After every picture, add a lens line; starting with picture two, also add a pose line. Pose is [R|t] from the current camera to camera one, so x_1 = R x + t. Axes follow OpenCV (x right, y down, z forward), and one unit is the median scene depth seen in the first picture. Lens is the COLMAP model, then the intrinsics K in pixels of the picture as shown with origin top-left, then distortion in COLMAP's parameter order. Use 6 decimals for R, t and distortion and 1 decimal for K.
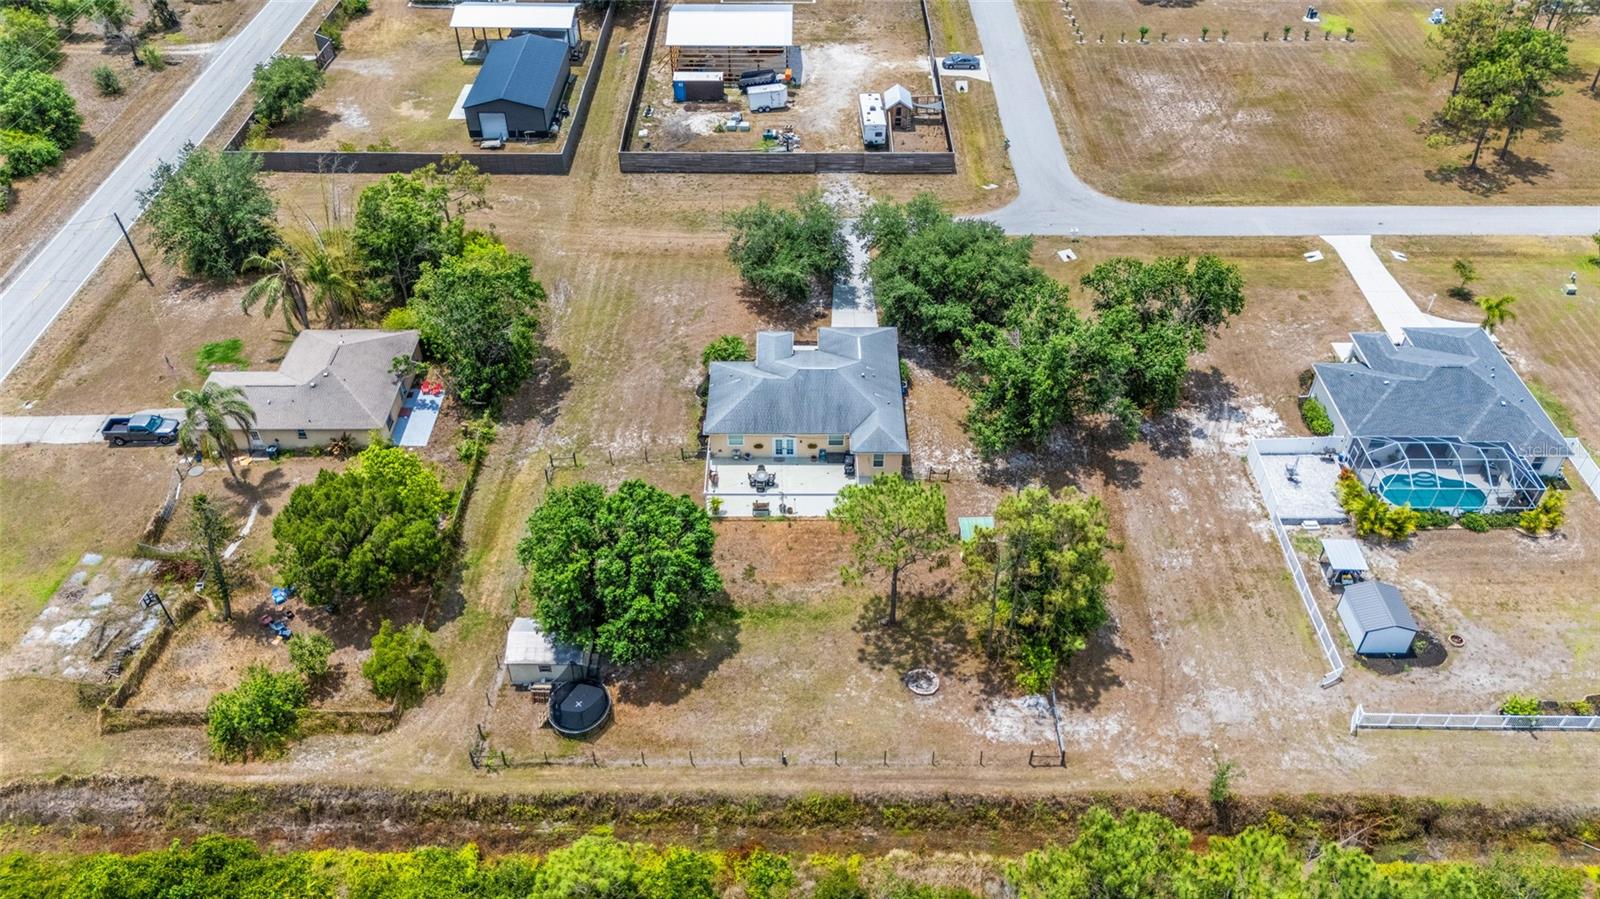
lens RADIAL K [[1161.3, 0, 793.2], [0, 1161.3, 444.6], [0, 0, 1]] dist [0.063641, -0.078532]
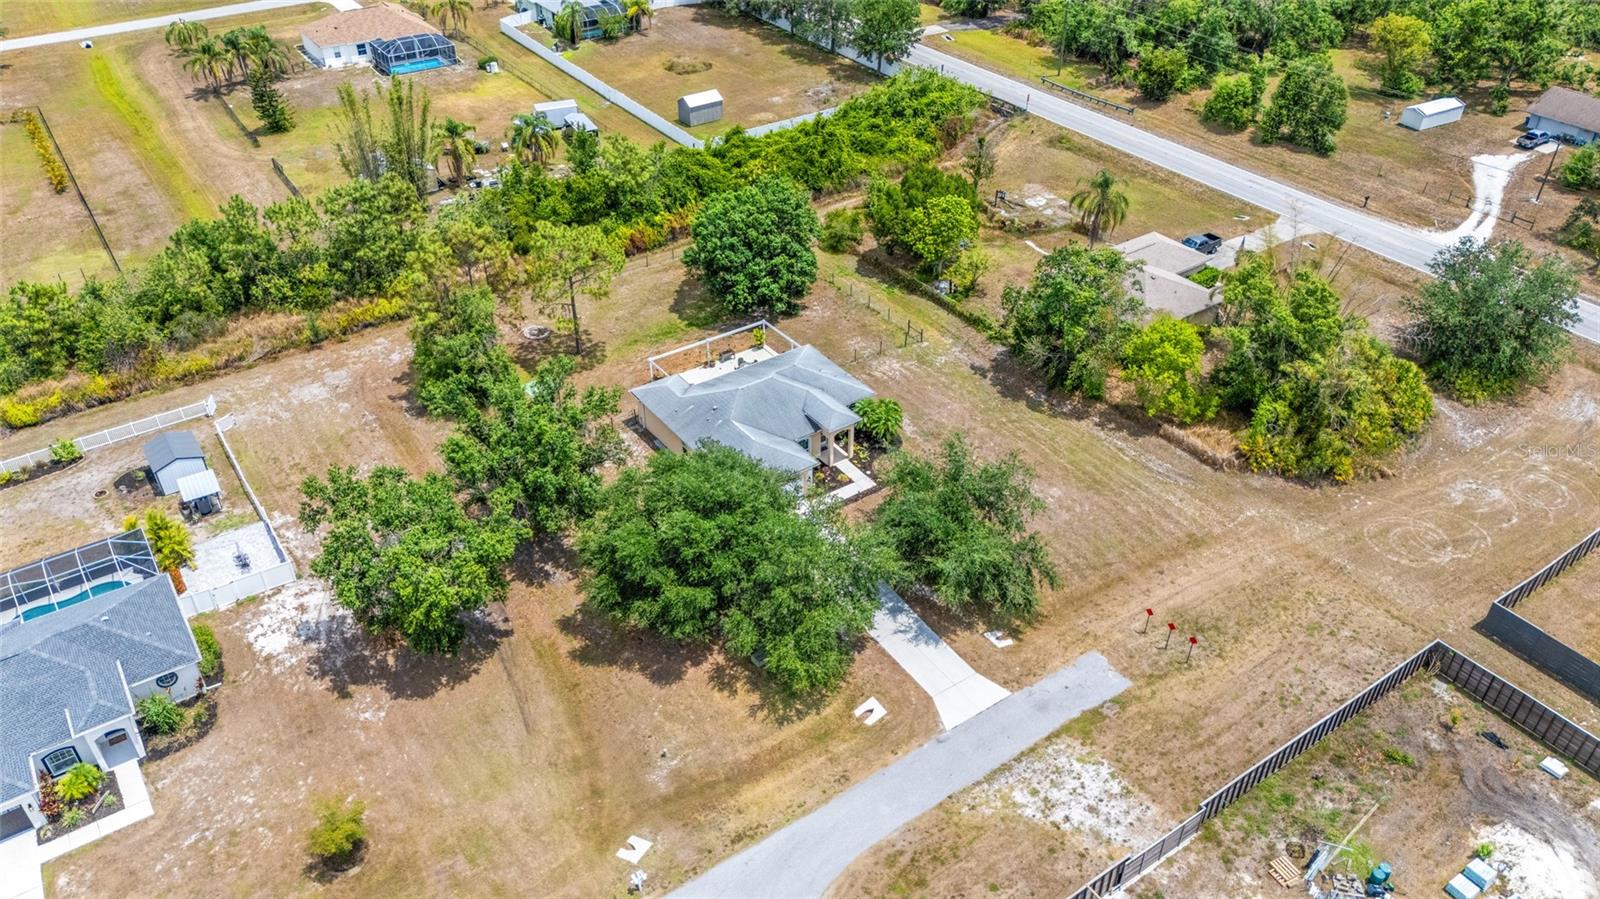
lens RADIAL K [[1161.3, 0, 793.2], [0, 1161.3, 444.6], [0, 0, 1]] dist [0.063641, -0.078532]
pose [[-0.816730, 0.344713, -0.462736, 0.417292], [-0.371557, 0.299376, 0.878817, -0.831217], [0.441472, 0.889689, -0.116429, 1.079928]]
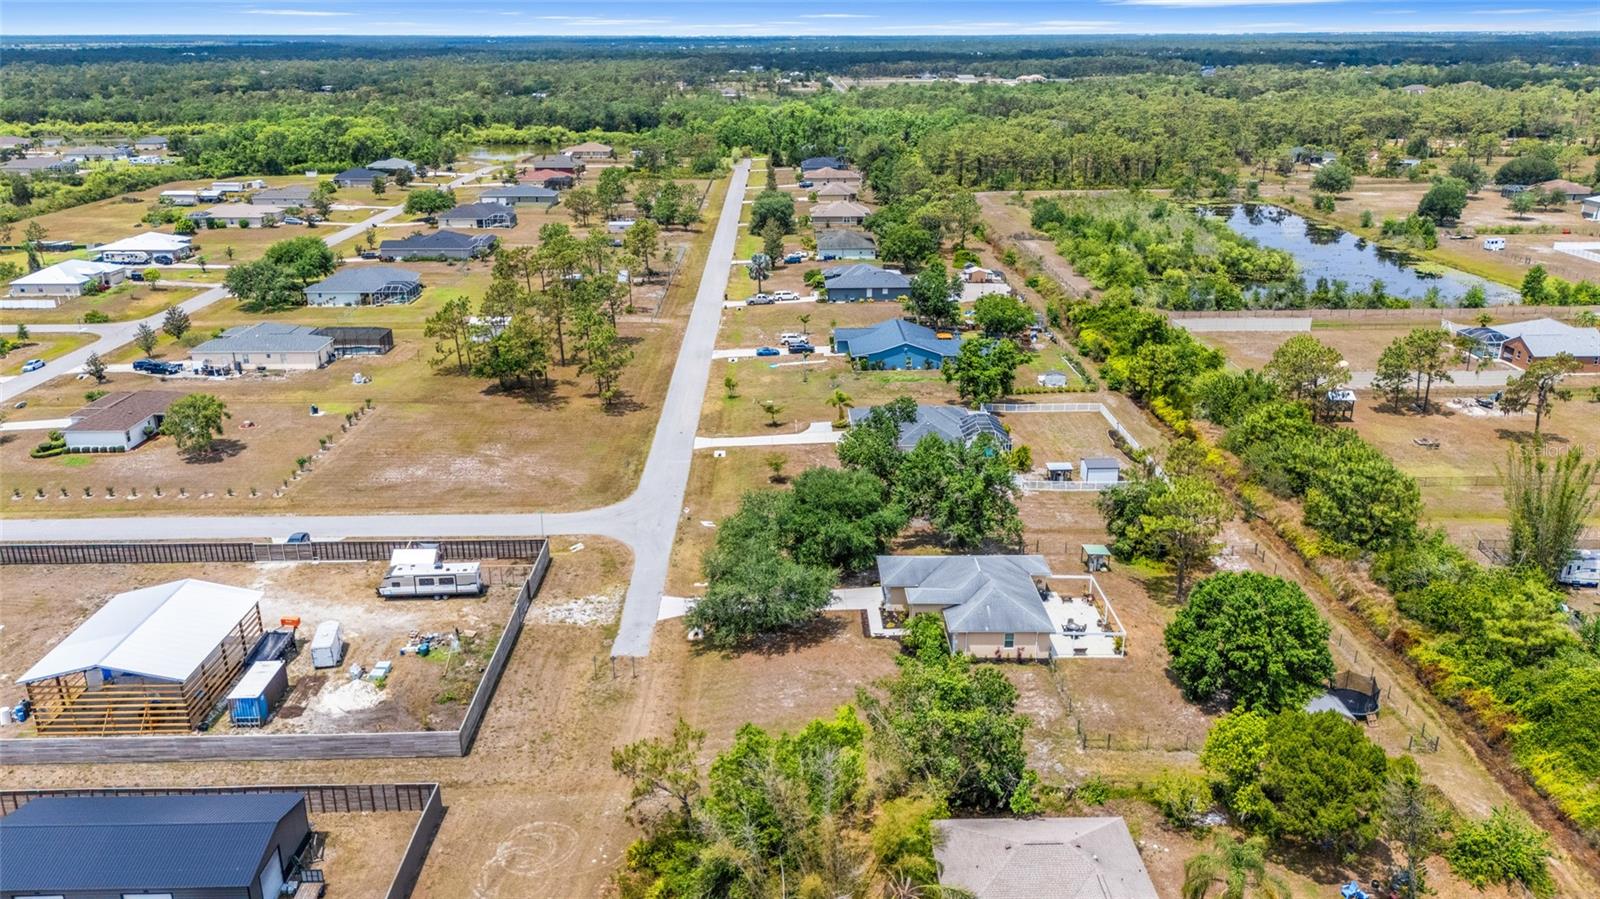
lens RADIAL K [[1161.3, 0, 793.2], [0, 1161.3, 444.6], [0, 0, 1]] dist [0.063641, -0.078532]
pose [[-0.032926, -0.322583, 0.945968, -0.962866], [0.657725, 0.705656, 0.263528, -0.541032], [-0.752538, 0.630864, 0.188937, 0.778270]]
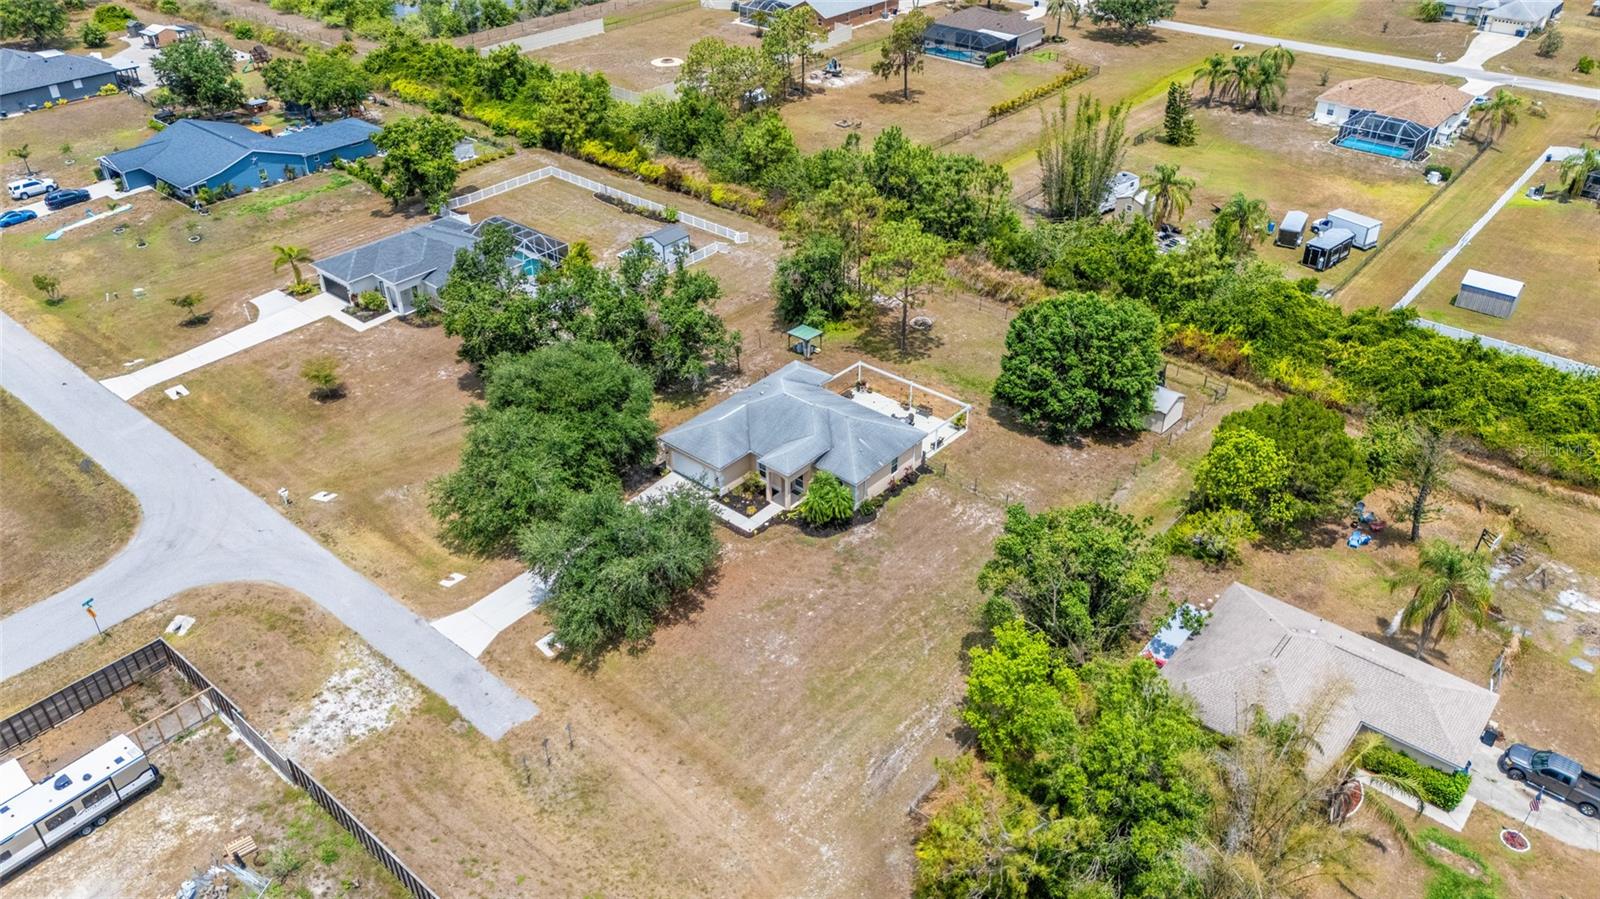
lens RADIAL K [[1178.7, 0, 807.8], [0, 1178.7, 450.4], [0, 0, 1]] dist [0.058462, -0.058680]
pose [[-0.769919, -0.341804, 0.538883, -0.492217], [0.424137, 0.356853, 0.832324, -0.802036], [-0.476794, 0.869382, -0.129777, 1.072156]]
